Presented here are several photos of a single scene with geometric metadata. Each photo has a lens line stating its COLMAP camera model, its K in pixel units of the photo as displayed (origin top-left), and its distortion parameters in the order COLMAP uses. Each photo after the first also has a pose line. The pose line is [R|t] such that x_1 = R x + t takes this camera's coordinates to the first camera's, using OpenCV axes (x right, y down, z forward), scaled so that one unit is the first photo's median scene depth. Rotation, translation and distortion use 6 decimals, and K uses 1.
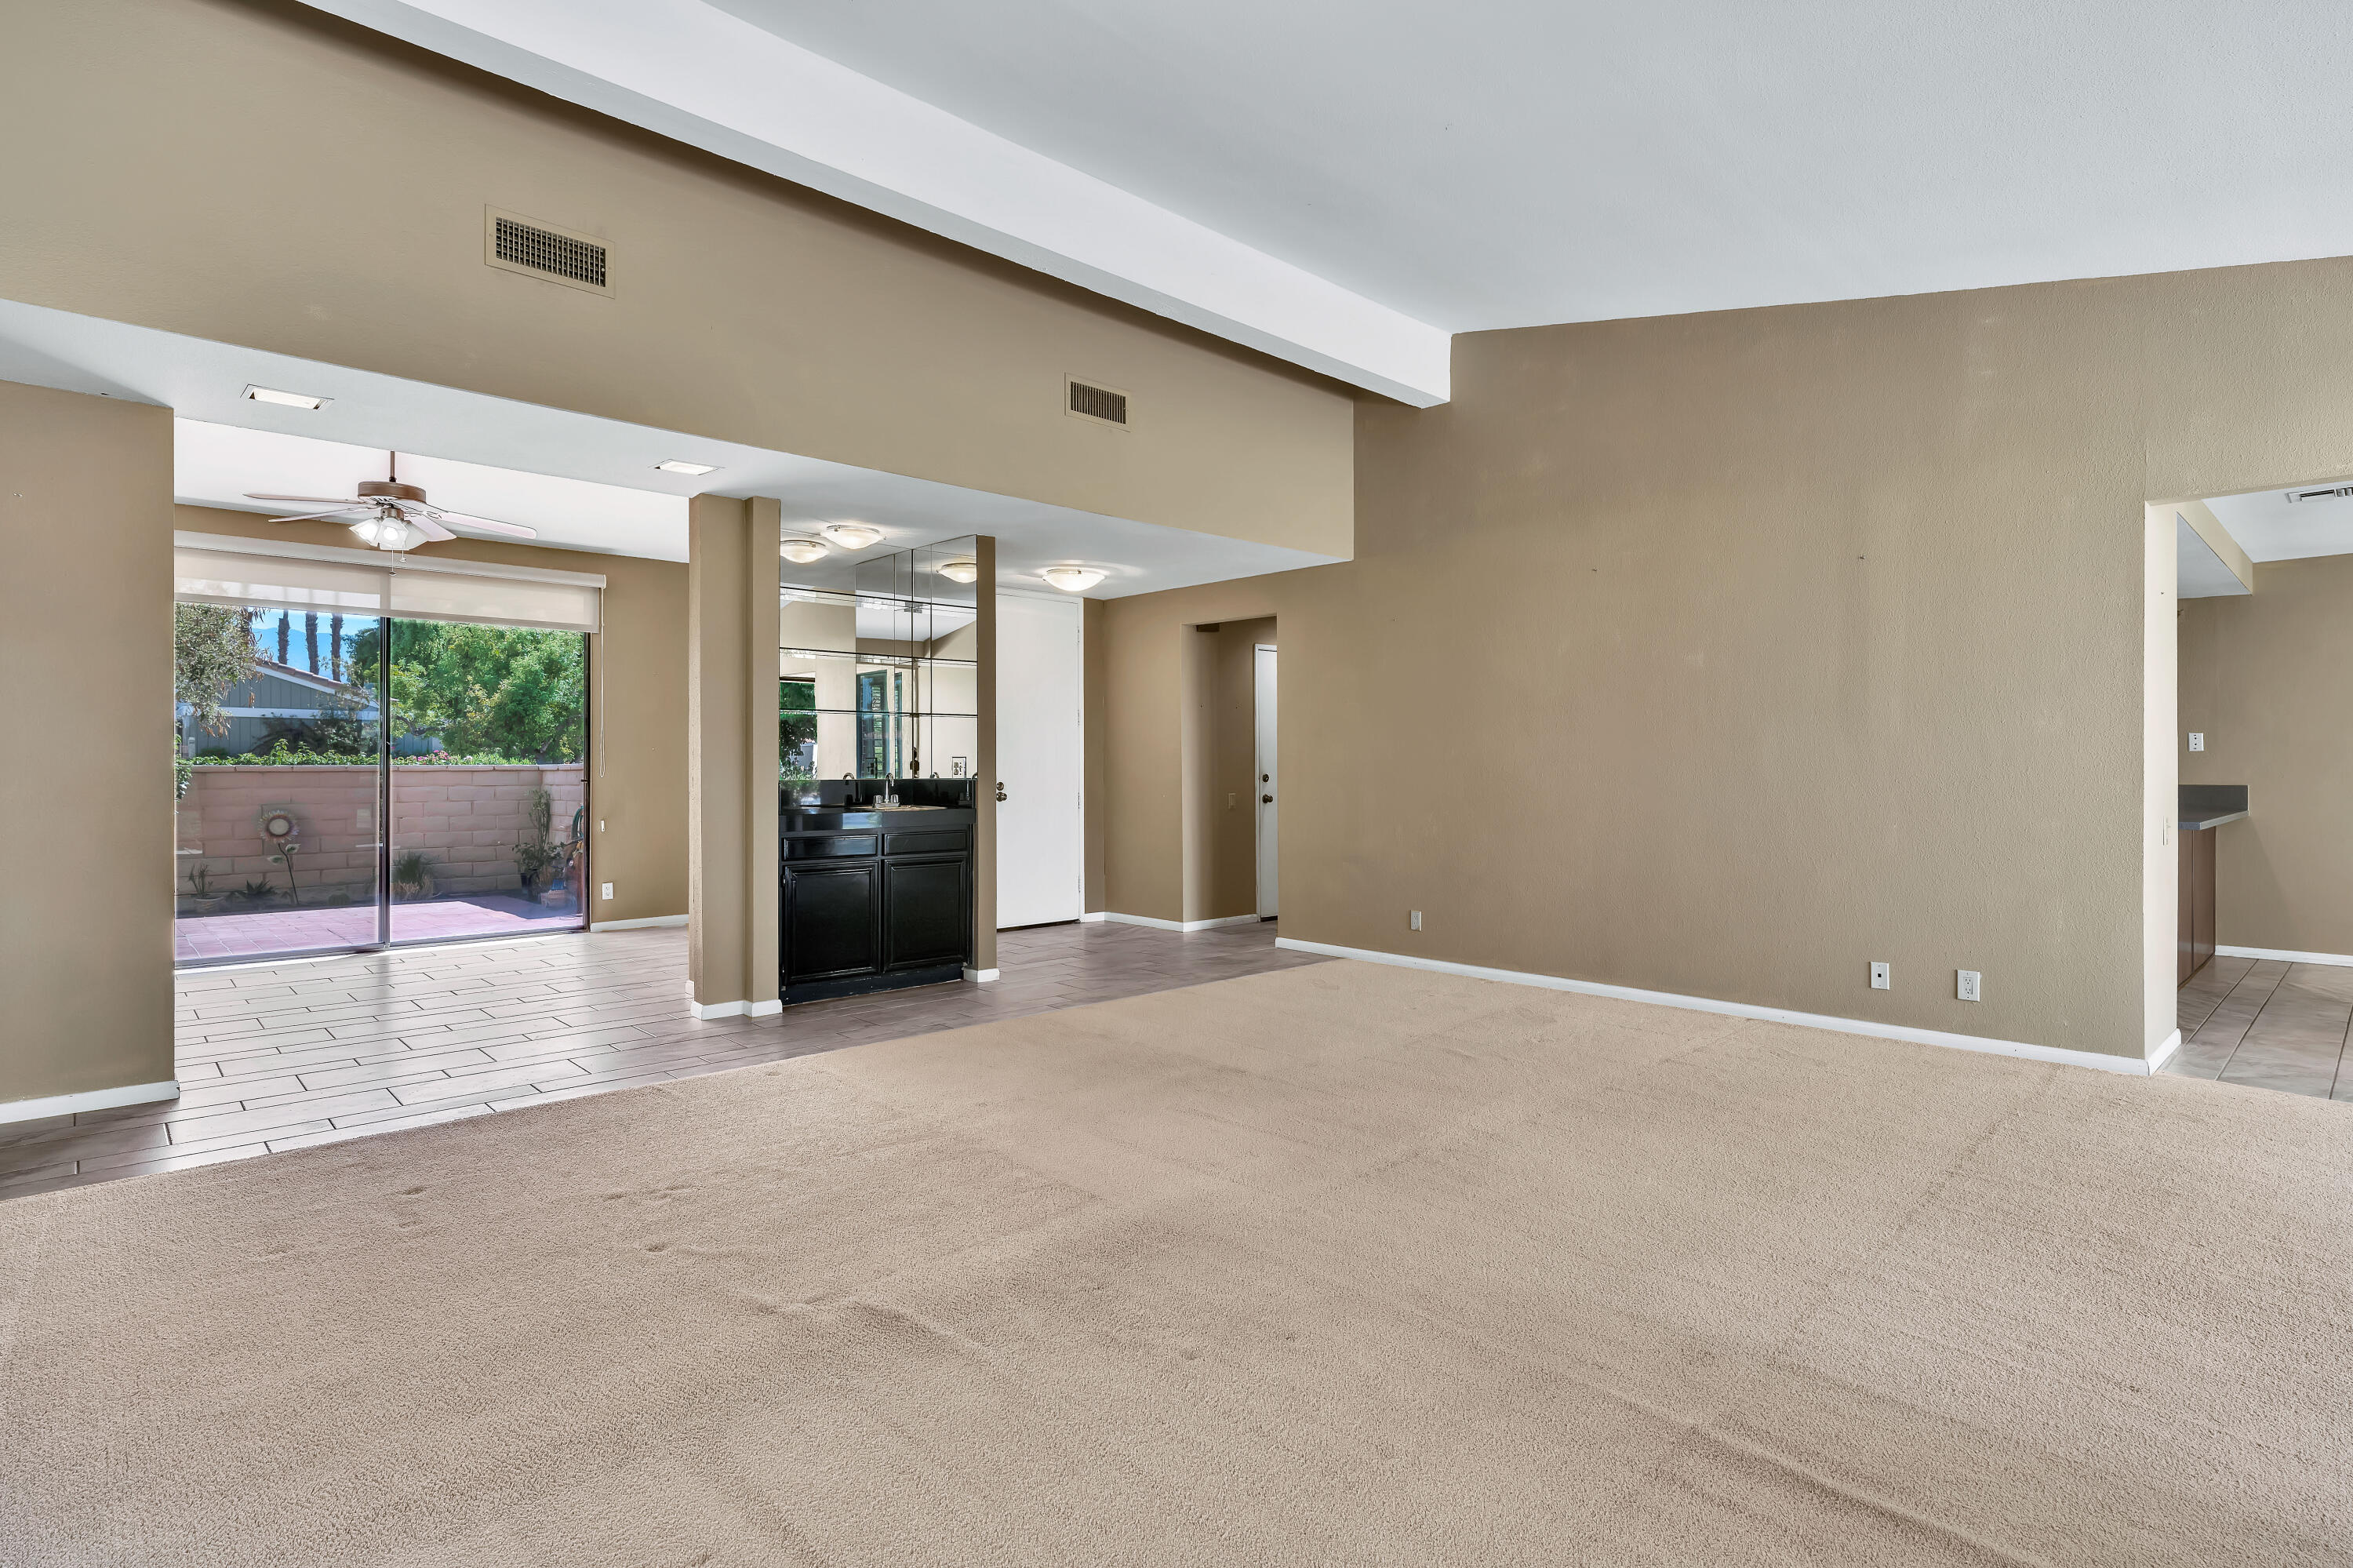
lens RADIAL K [[1155.8, 0, 1204.2], [0, 1155.8, 768.8], [0, 0, 1]] dist [-0.003324, 0.000926]
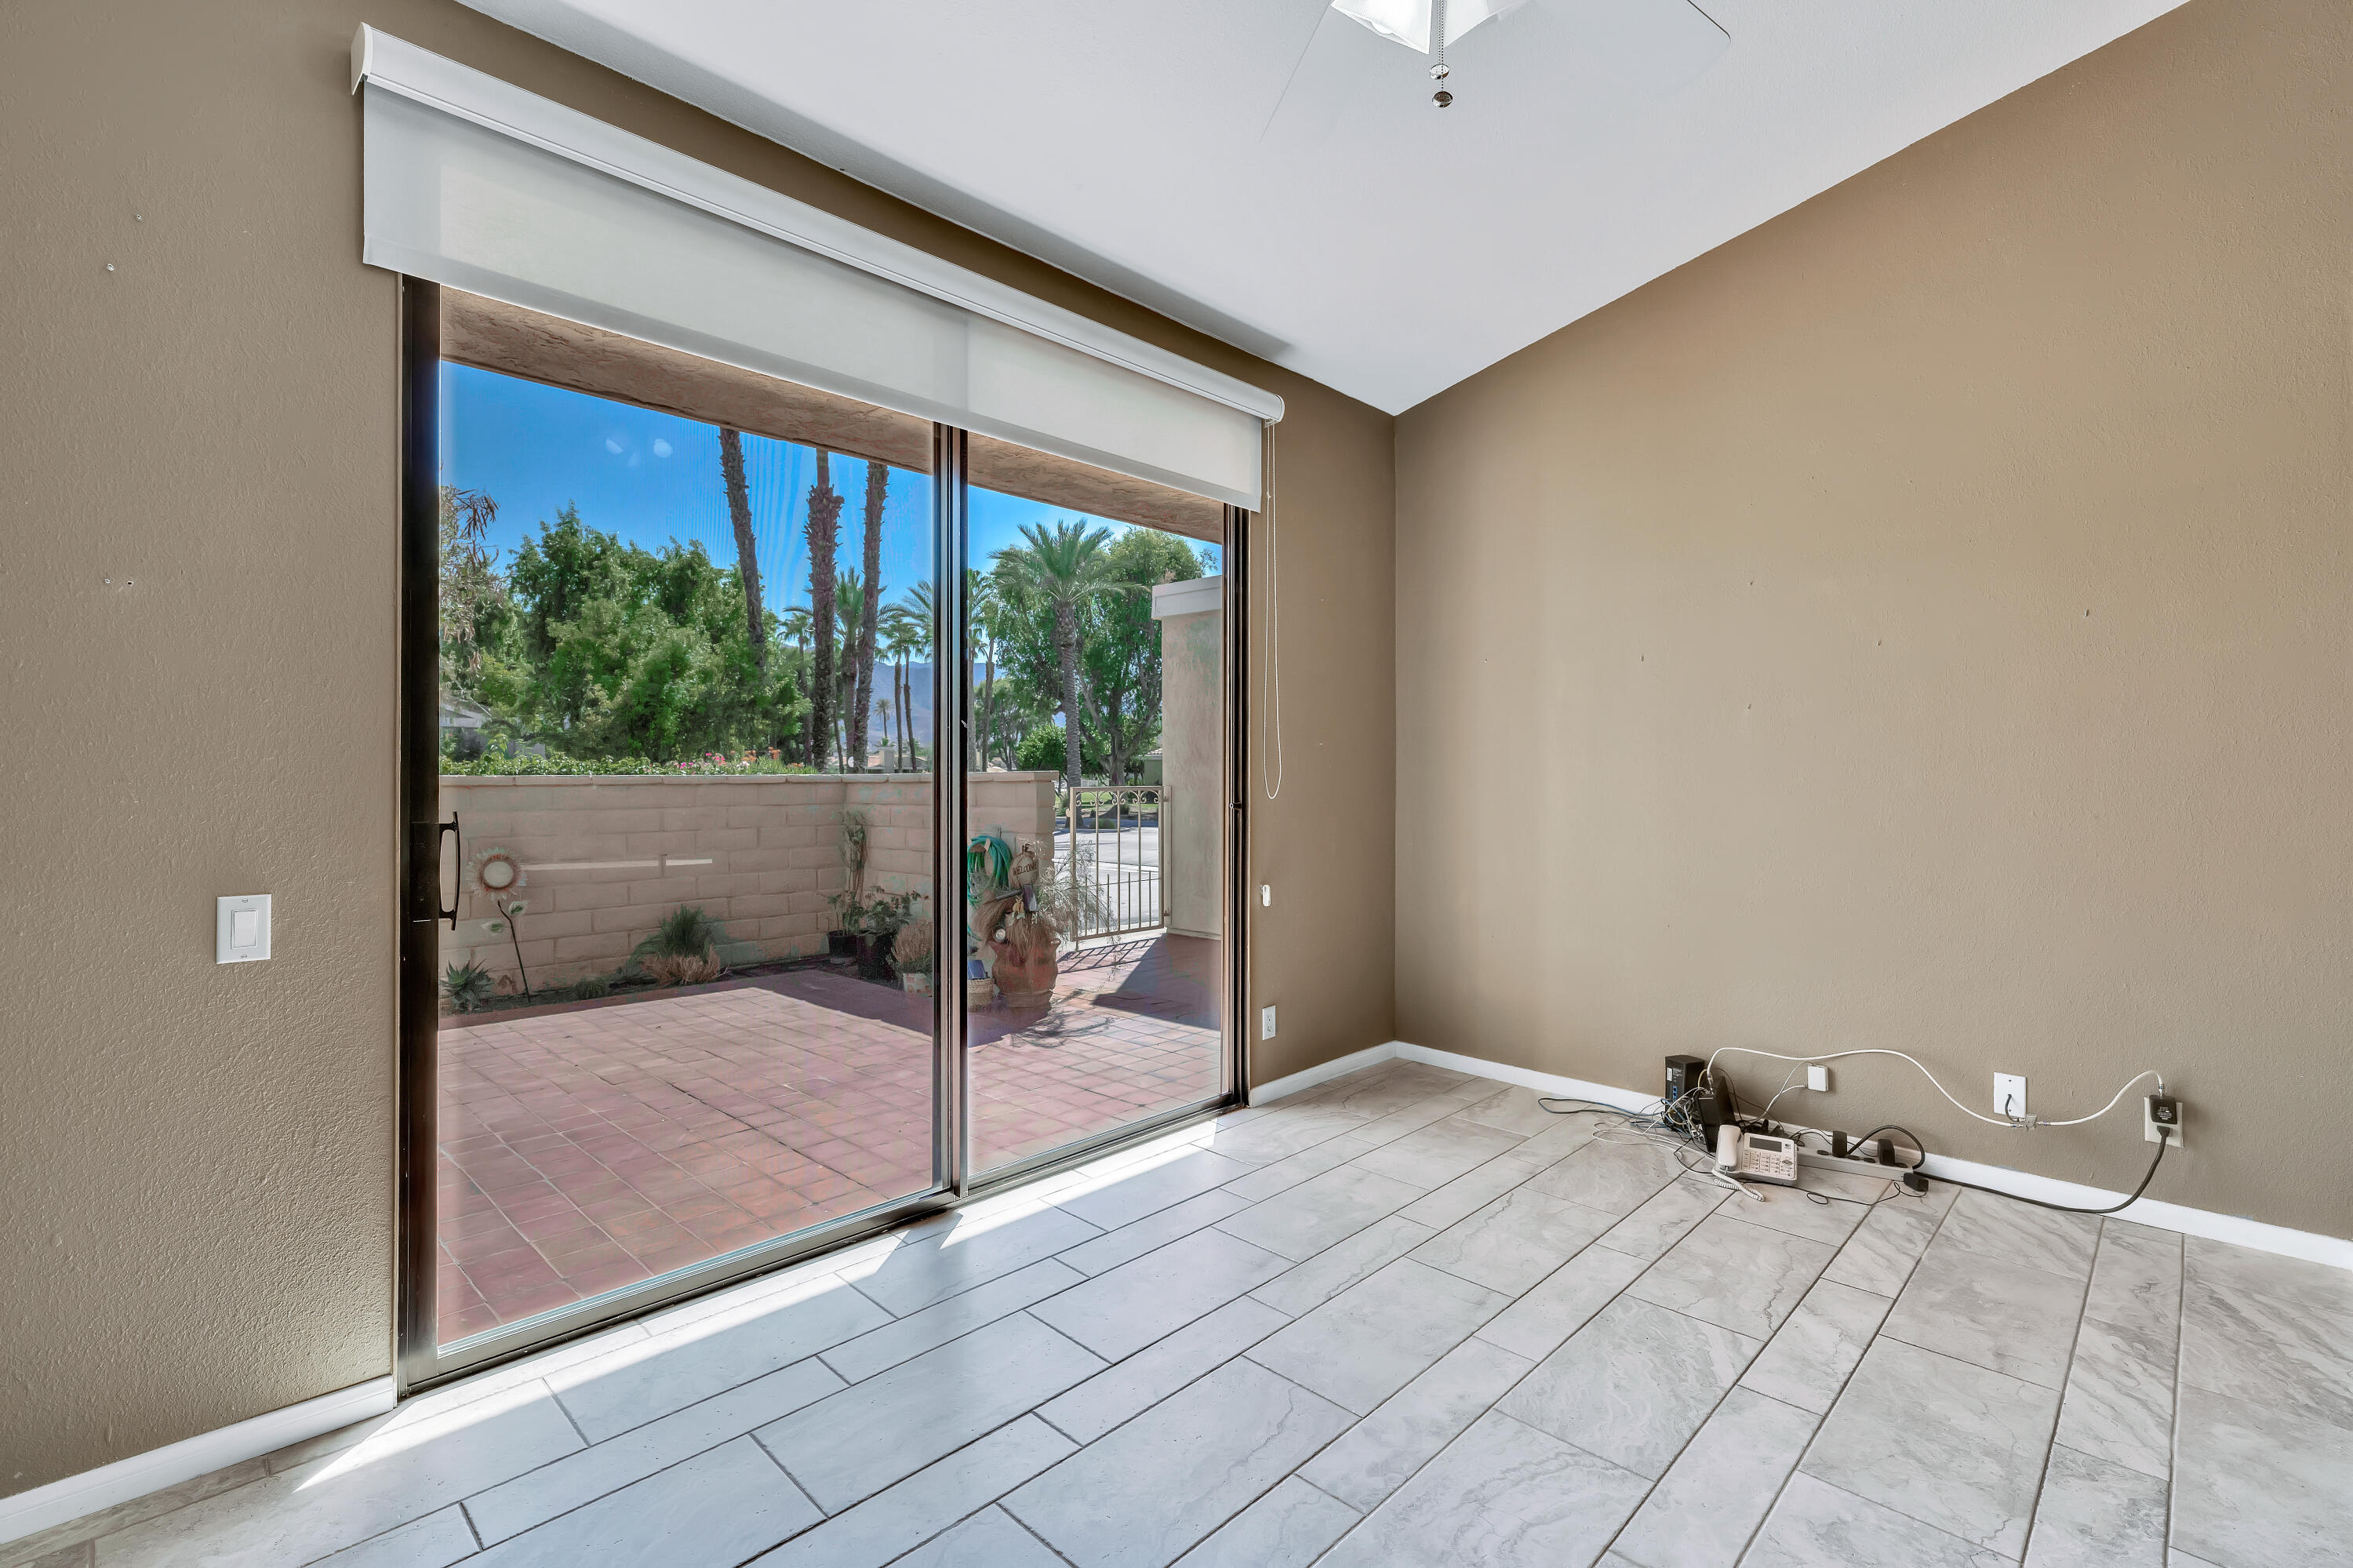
lens RADIAL K [[1036.2, 0, 1192.4], [0, 1036.2, 777.3], [0, 0, 1]] dist [0.000061, -0.000855]
pose [[0.999529, -0.001187, 0.030669, -0.419574], [0.001191, 0.999999, -0.000120, -0.001535], [-0.030669, 0.000156, 0.999530, 0.404400]]
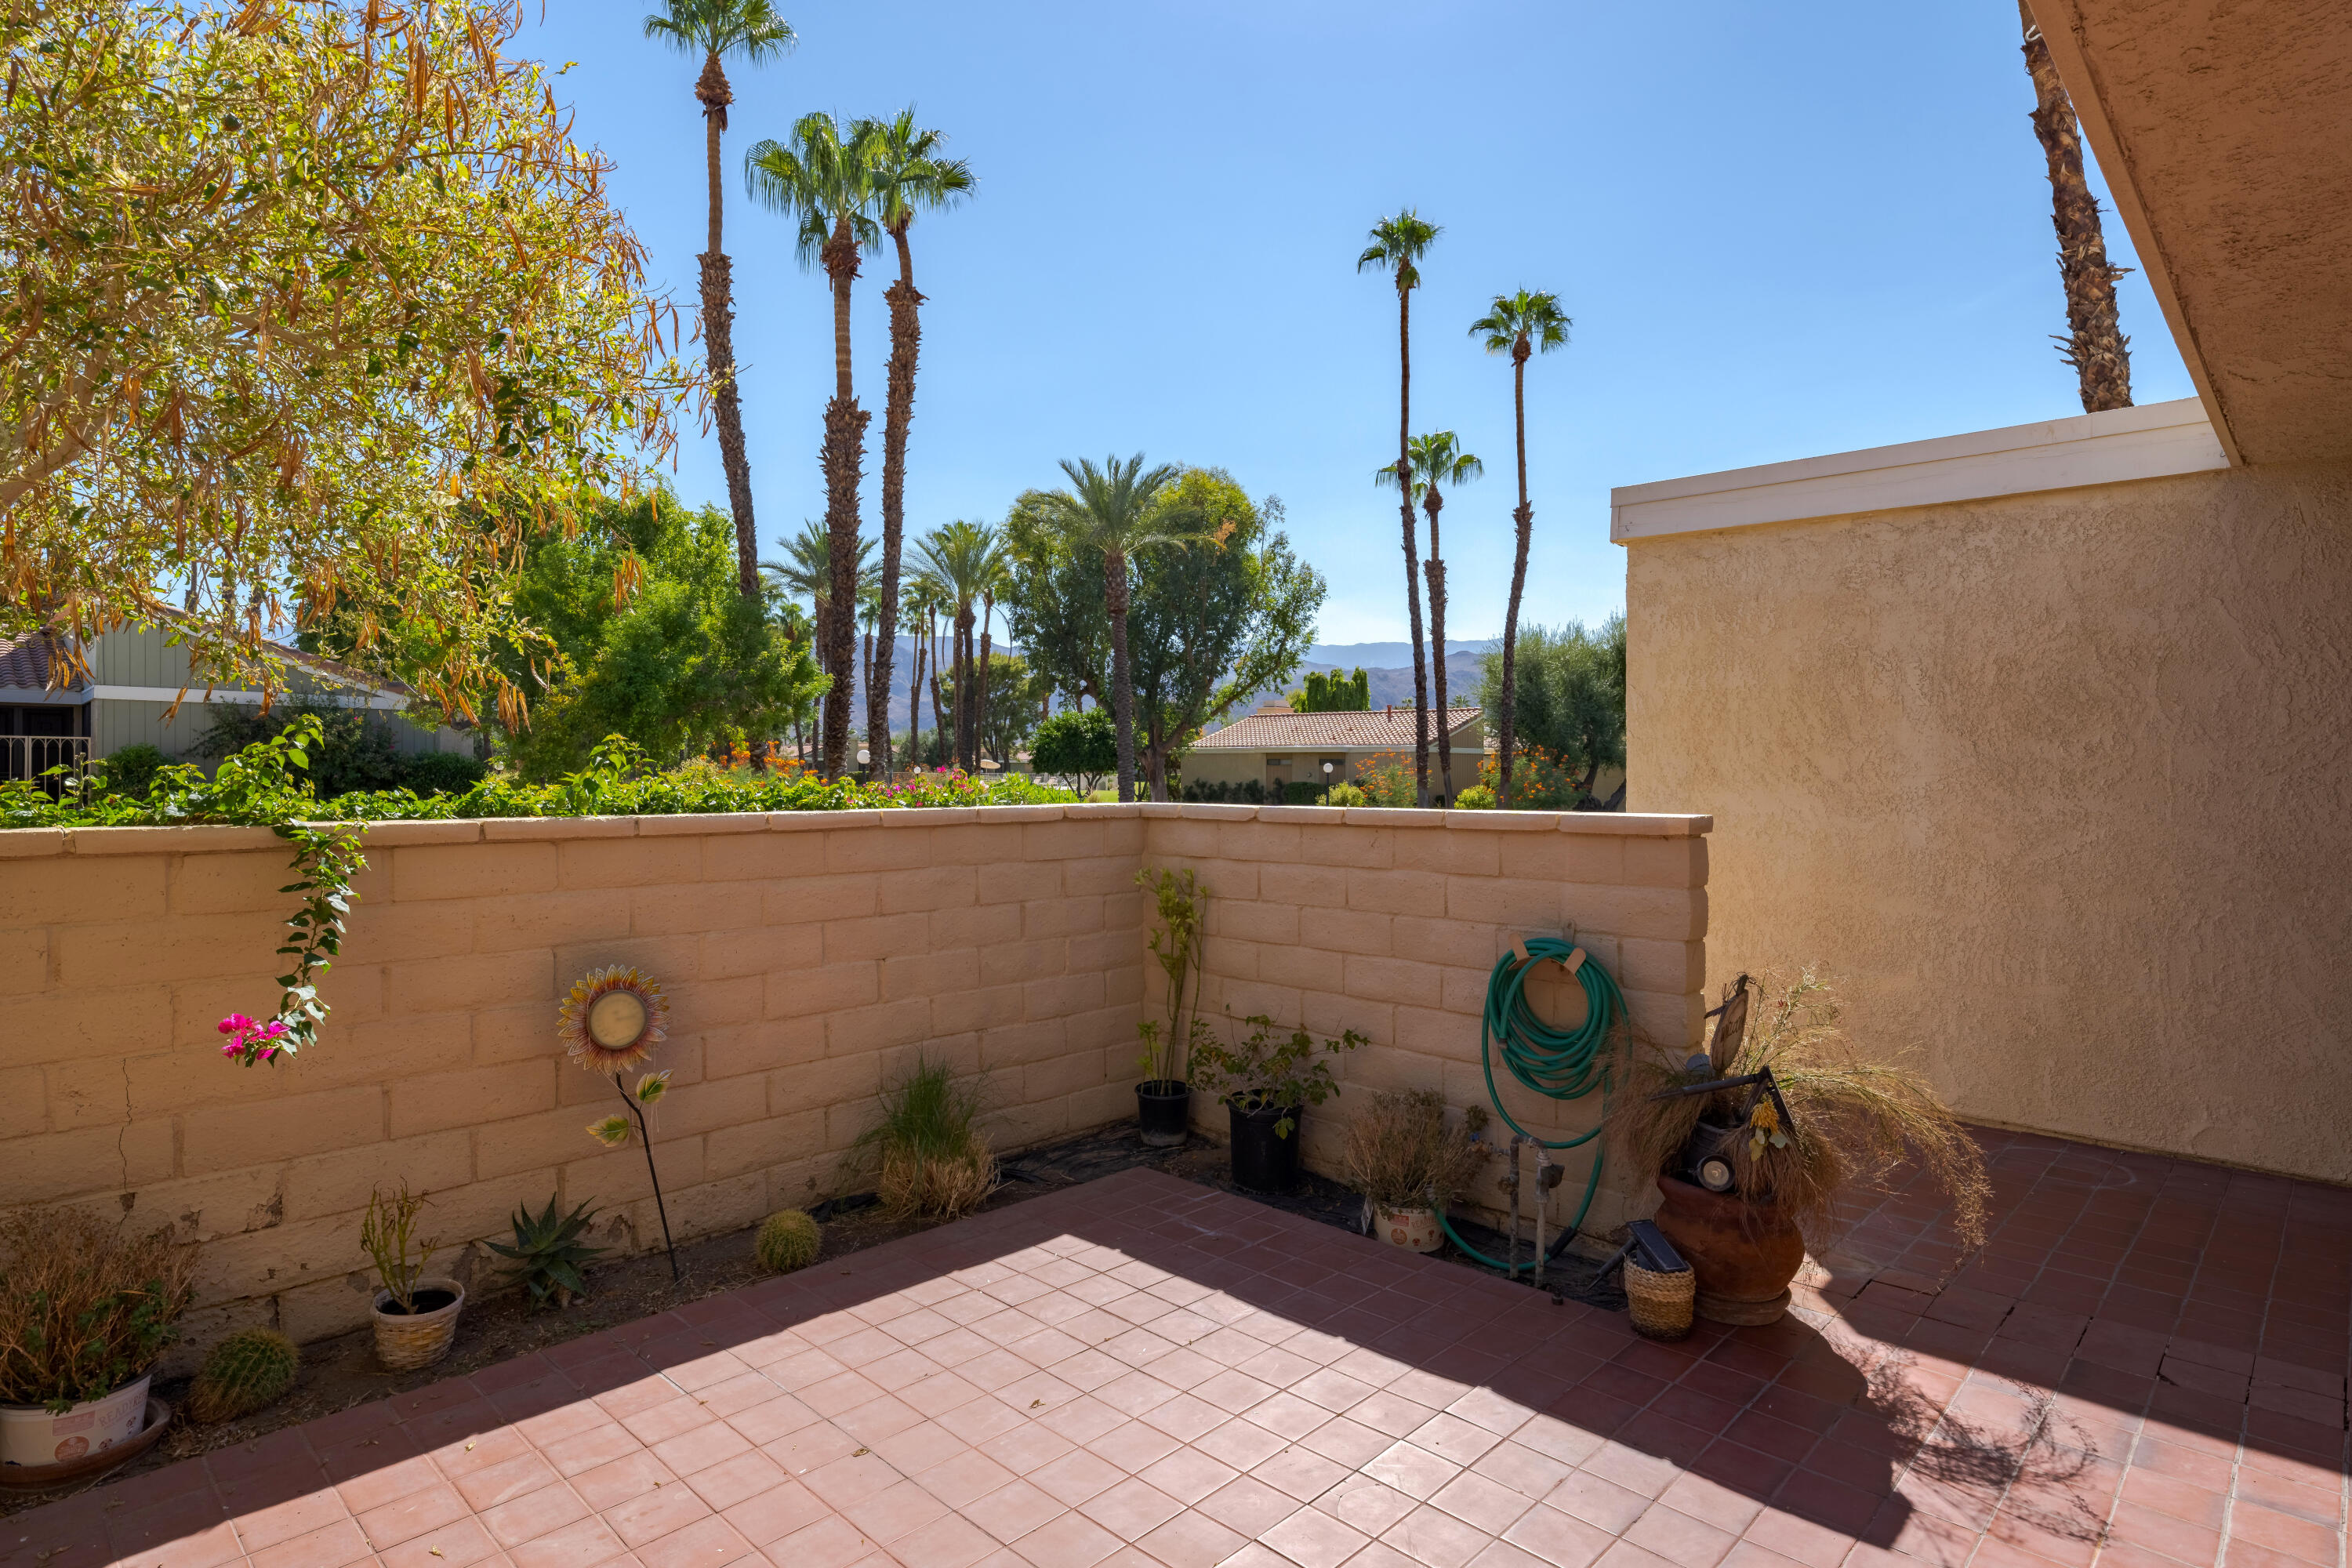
lens RADIAL K [[1205.9, 0, 1184.4], [0, 1205.9, 775.5], [0, 0, 1]] dist [0.001576, -0.001527]
pose [[0.999594, 0.006291, 0.027793, -0.625793], [-0.006387, 0.999974, 0.003387, -0.015982], [-0.027771, -0.003564, 0.999608, 0.639495]]
